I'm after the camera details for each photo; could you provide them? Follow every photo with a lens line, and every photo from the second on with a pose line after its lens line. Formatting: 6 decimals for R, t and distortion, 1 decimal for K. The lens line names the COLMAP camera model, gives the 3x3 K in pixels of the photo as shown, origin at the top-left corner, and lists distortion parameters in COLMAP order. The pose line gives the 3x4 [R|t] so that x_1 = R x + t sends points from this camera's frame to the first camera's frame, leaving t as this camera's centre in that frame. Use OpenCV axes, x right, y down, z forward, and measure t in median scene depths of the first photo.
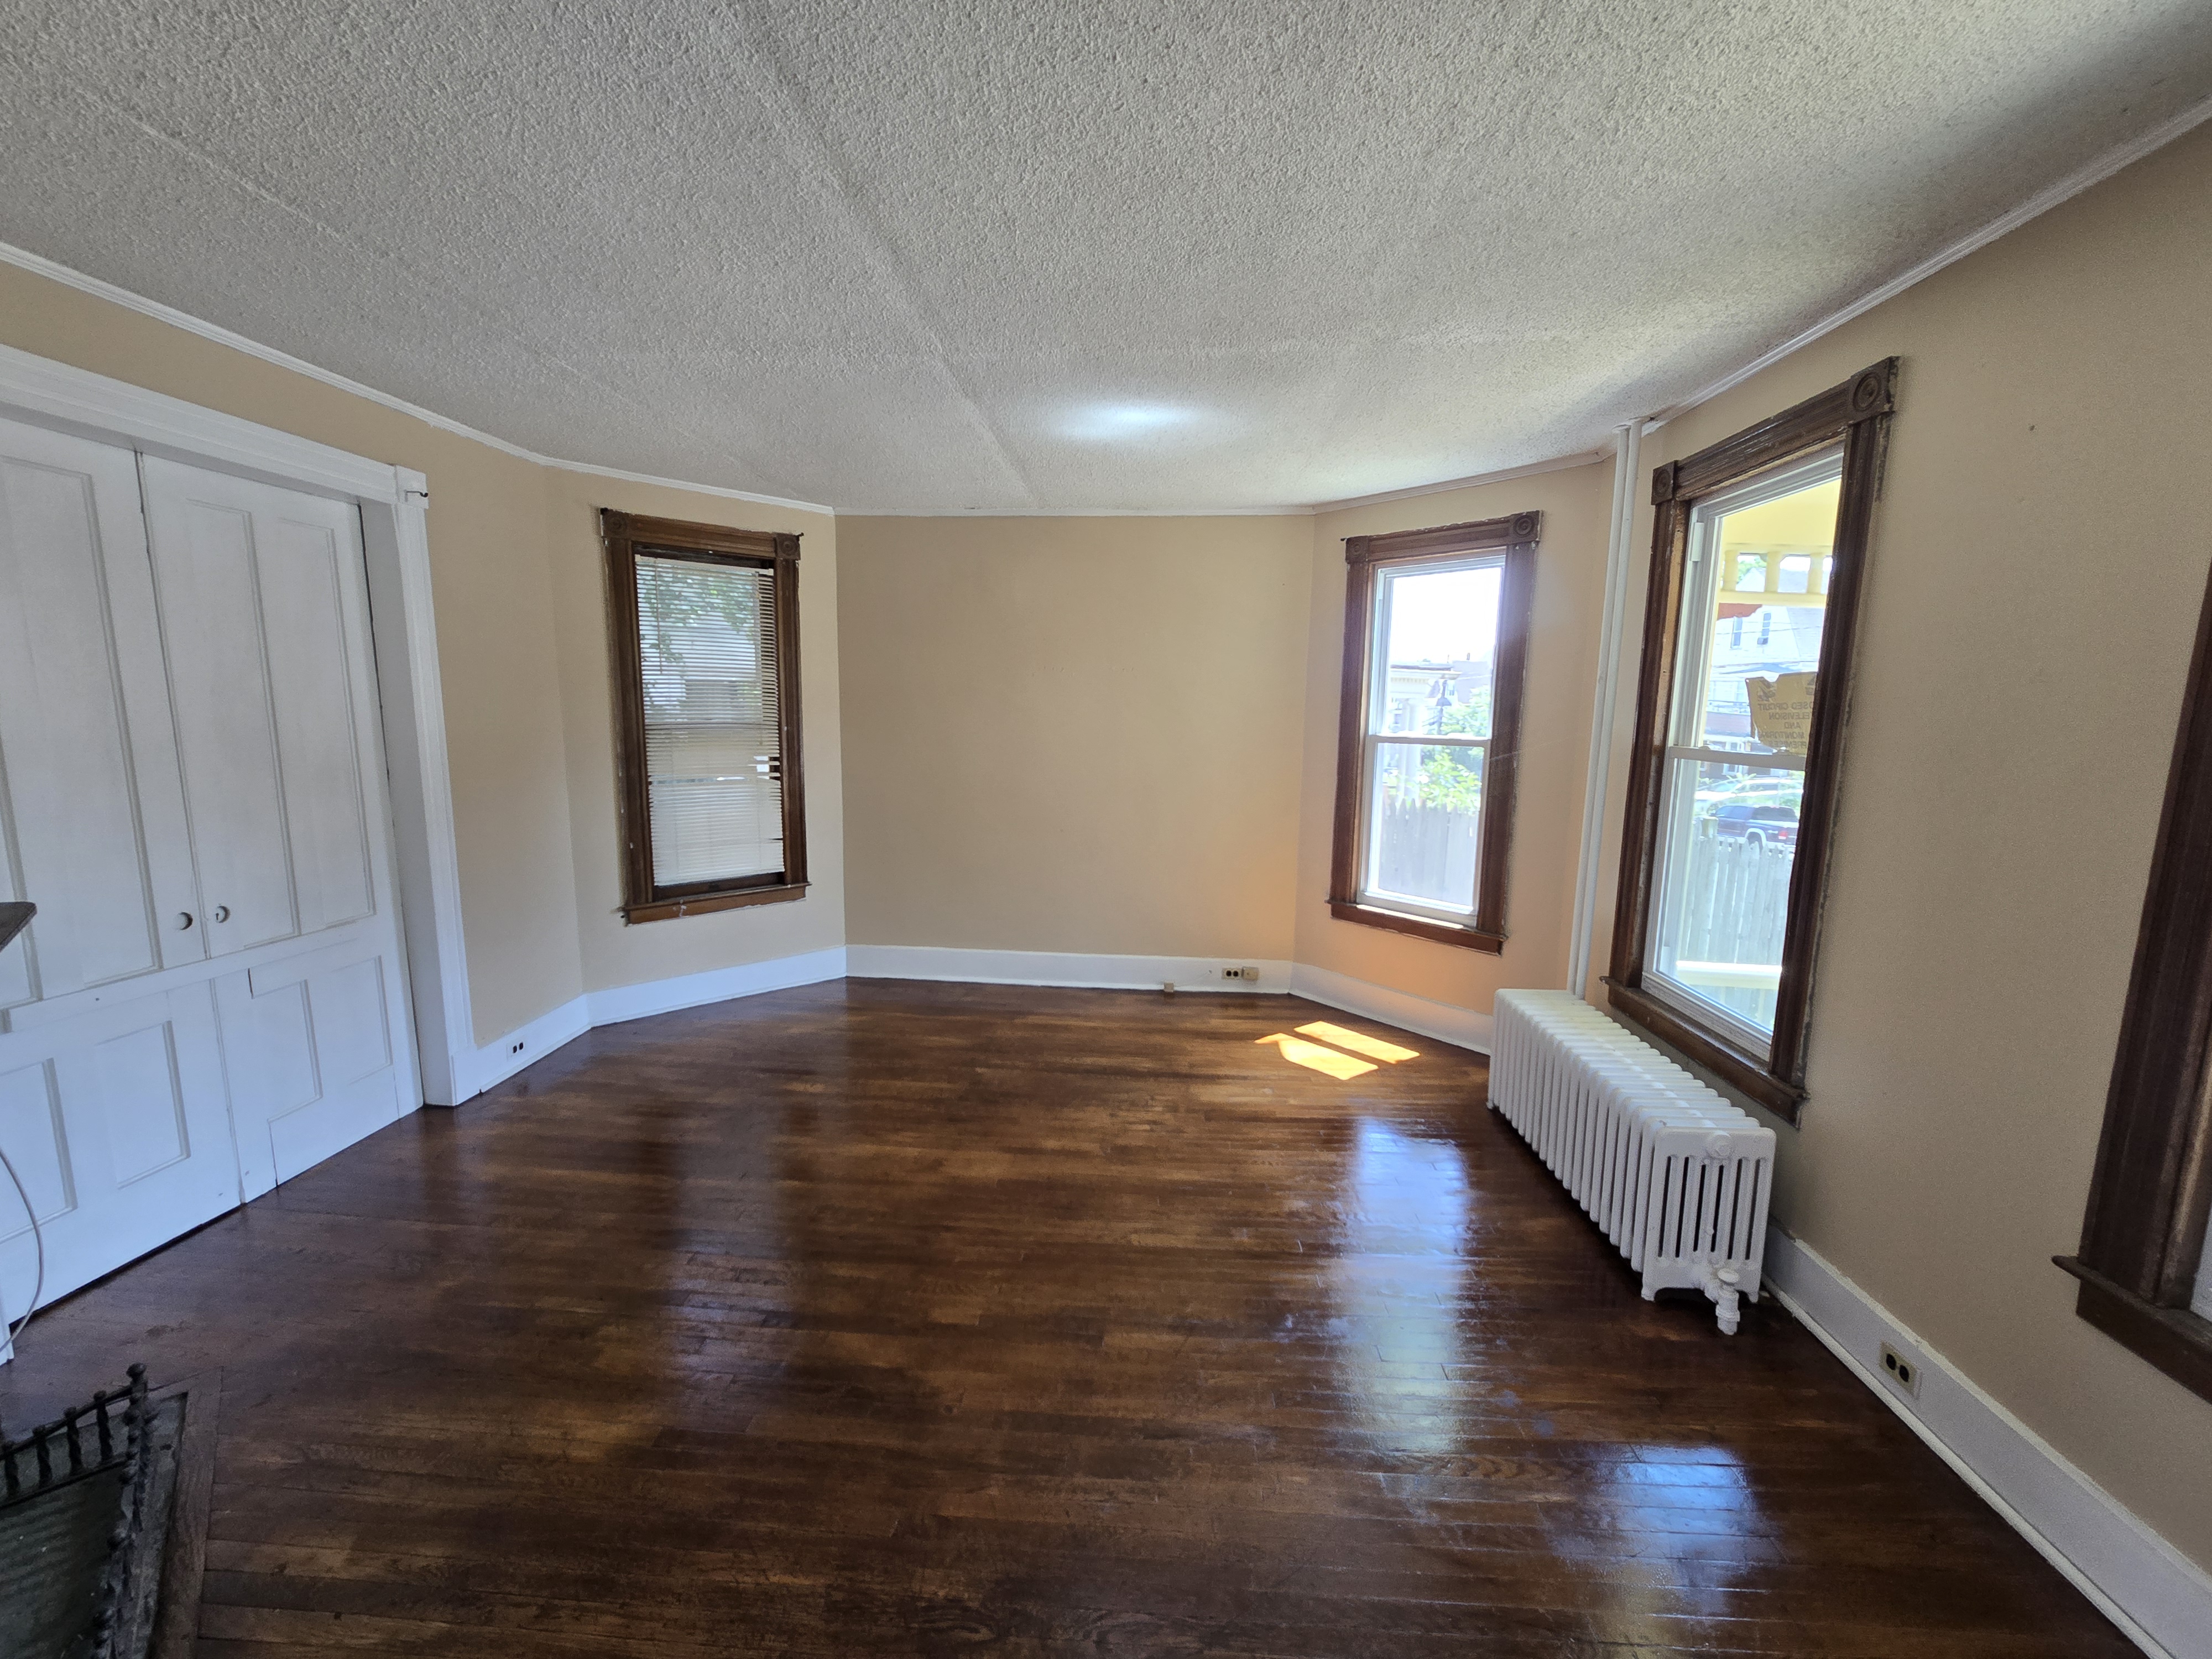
lens RADIAL K [[897.1, 0, 1101.5], [0, 897.1, 832.4], [0, 0, 1]] dist [0.001879, 0.000092]
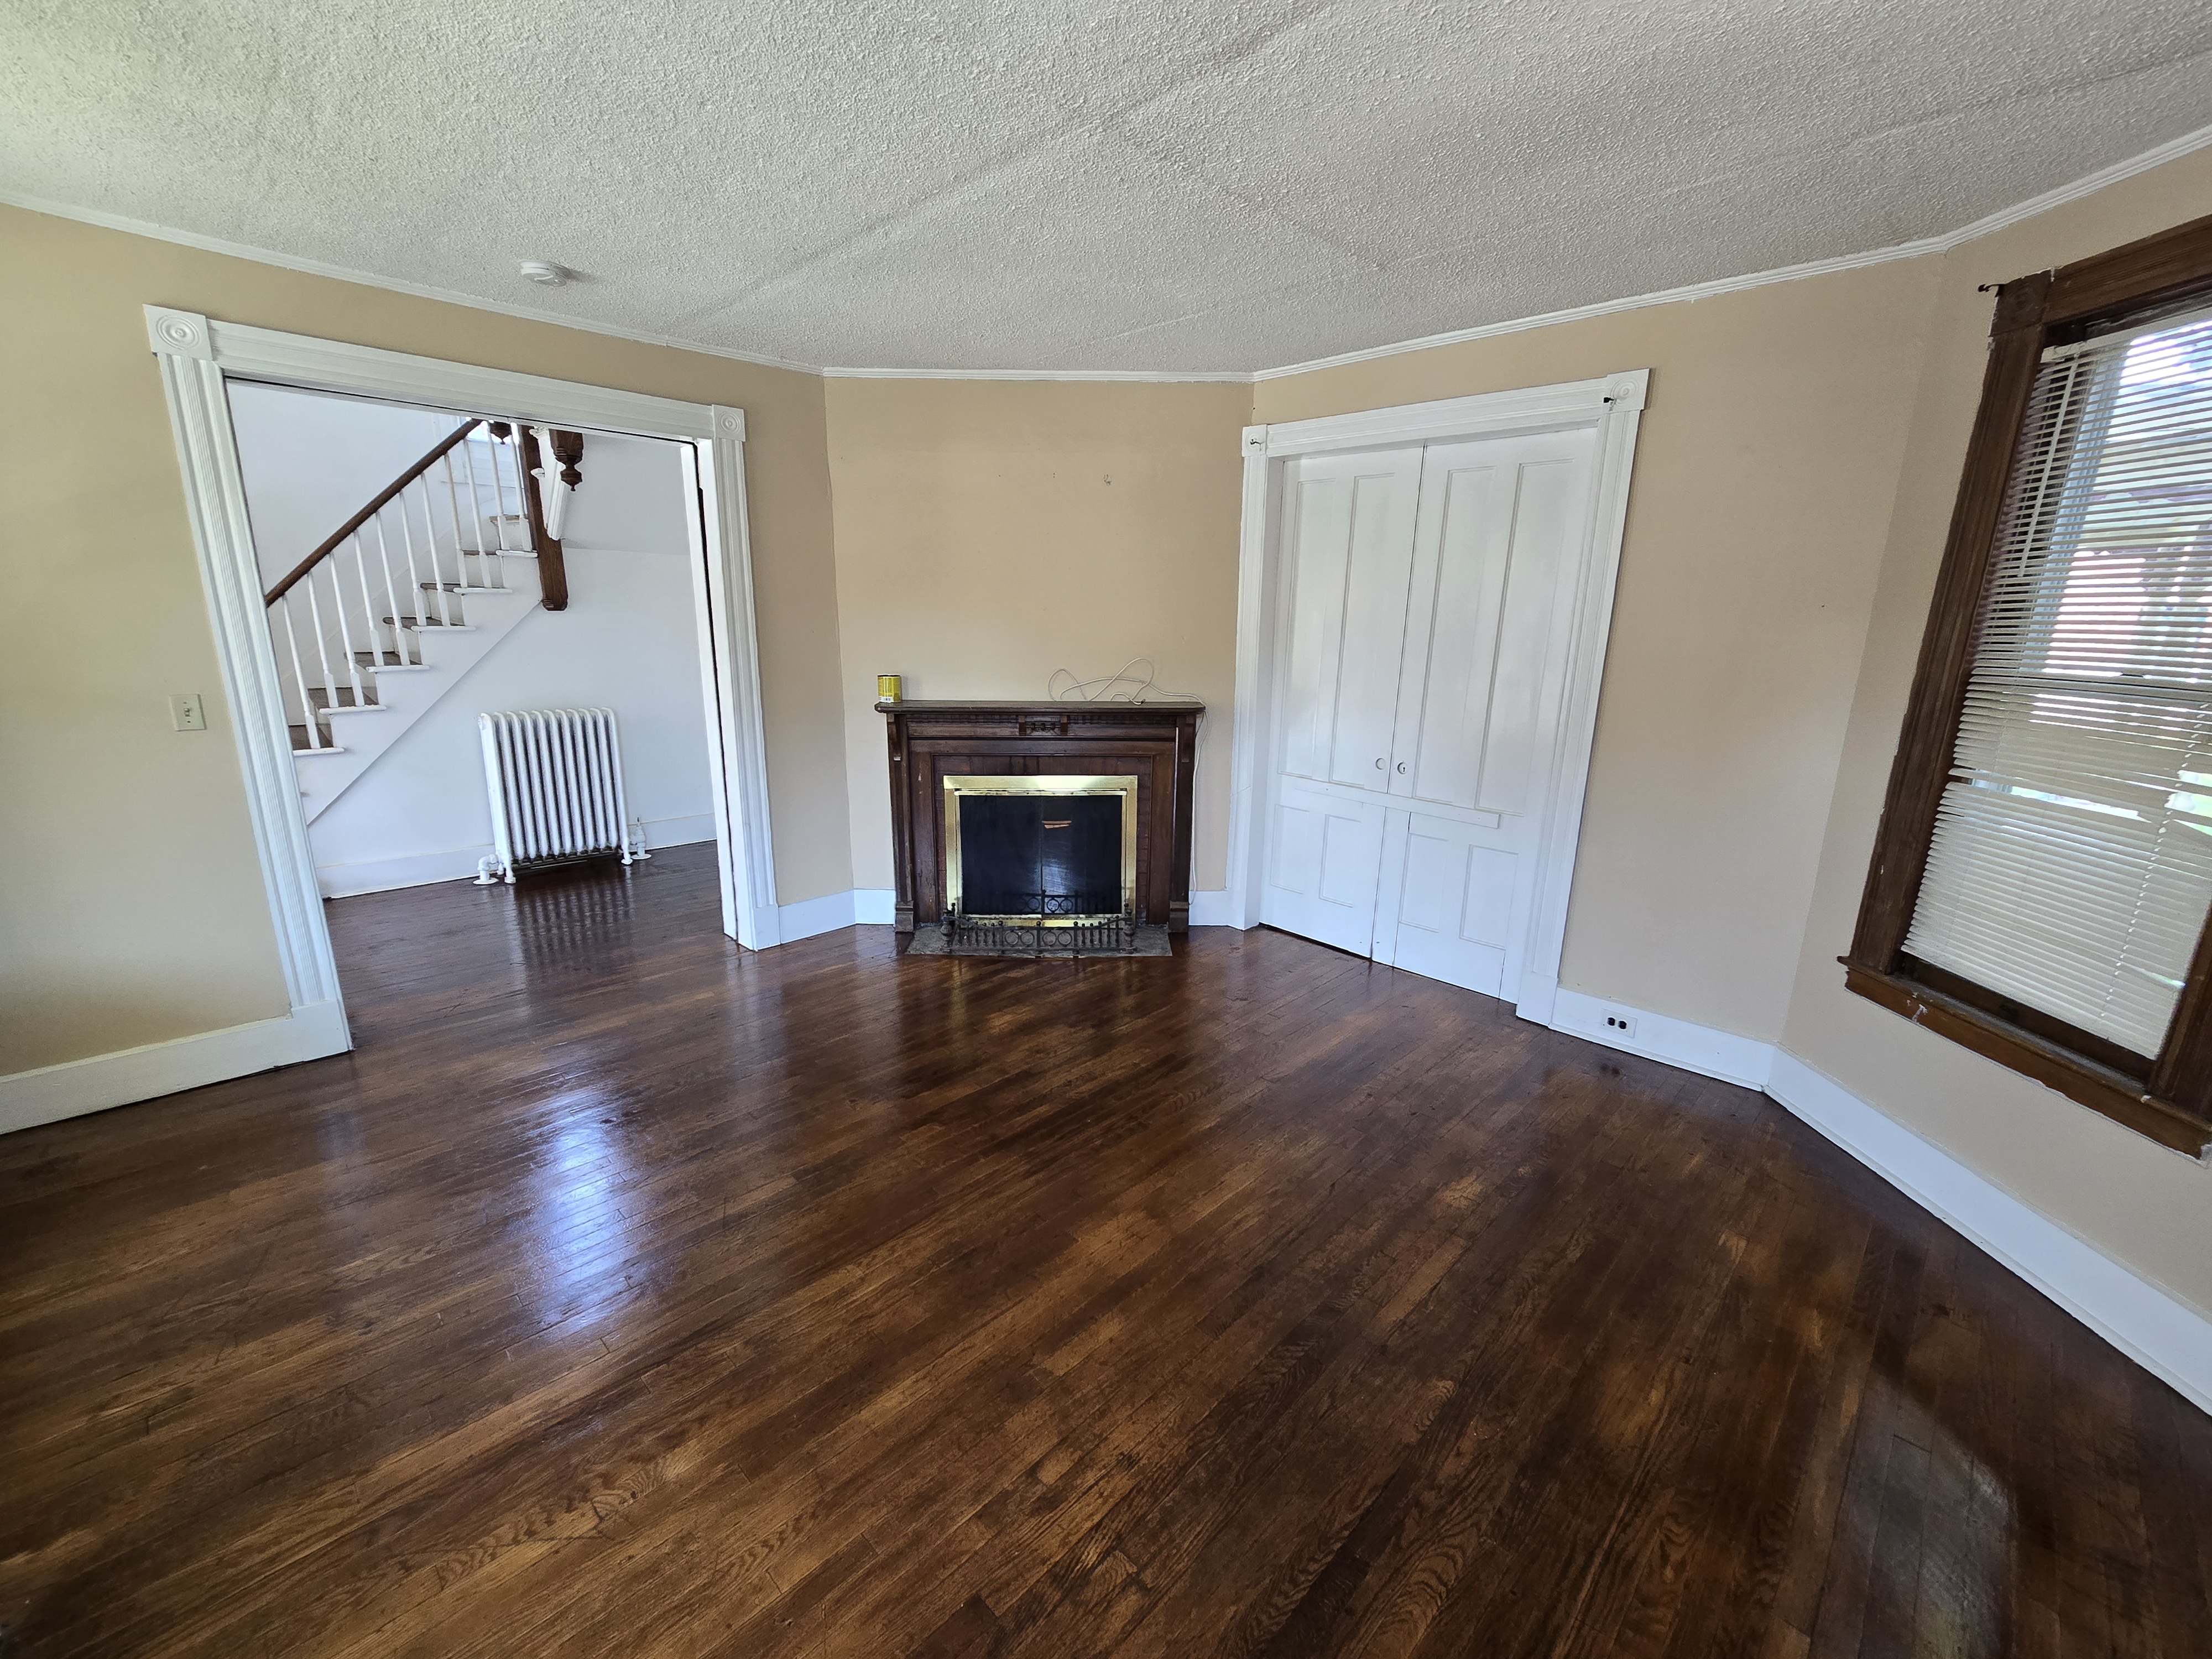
lens RADIAL K [[897.1, 0, 1103.9], [0, 897.1, 831.3], [0, 0, 1]] dist [0.001879, 0.000092]
pose [[-0.652241, 0.160837, -0.740751, 0.364358], [-0.132110, 0.938154, 0.320023, -0.182659], [0.746410, 0.306593, -0.590655, 1.288579]]
